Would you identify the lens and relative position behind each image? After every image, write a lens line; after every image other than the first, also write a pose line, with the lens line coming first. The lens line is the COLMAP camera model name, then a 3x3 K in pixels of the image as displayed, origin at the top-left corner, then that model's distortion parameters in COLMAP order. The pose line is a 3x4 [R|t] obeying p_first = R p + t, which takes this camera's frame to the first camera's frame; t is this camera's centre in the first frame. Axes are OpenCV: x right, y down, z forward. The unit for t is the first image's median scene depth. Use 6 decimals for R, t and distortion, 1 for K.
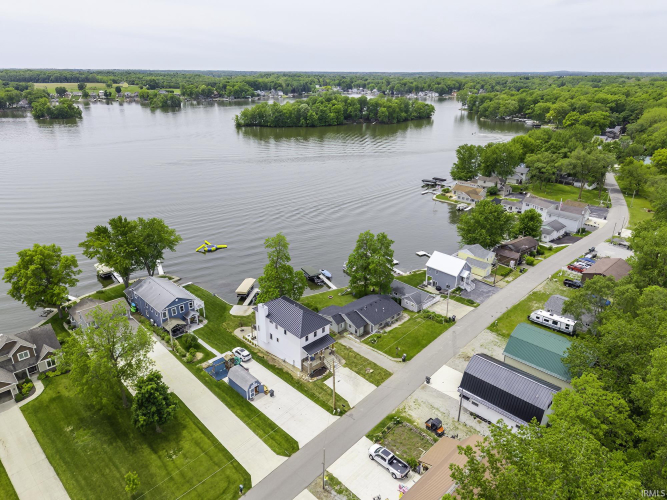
lens RADIAL K [[455.8, 0, 335.8], [0, 455.8, 239.7], [0, 0, 1]] dist [0.080512, -0.064852]
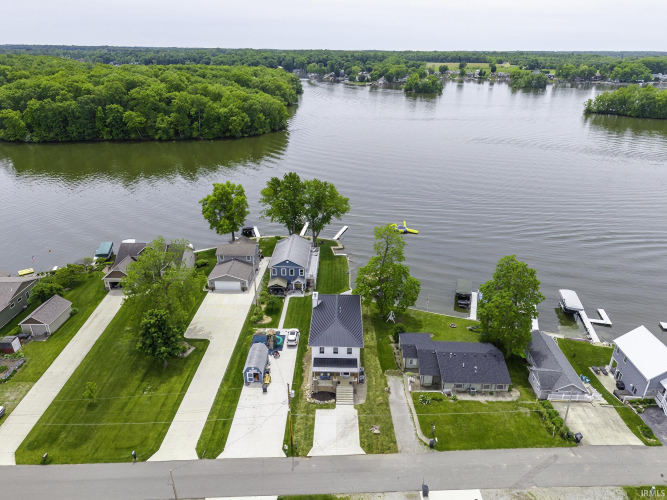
lens RADIAL K [[455.8, 0, 335.8], [0, 455.8, 239.7], [0, 0, 1]] dist [0.080512, -0.064852]
pose [[0.701412, 0.278457, -0.656112, 0.267048], [-0.257765, 0.957323, 0.130730, -0.052271], [0.664513, 0.077426, 0.743254, 0.243672]]
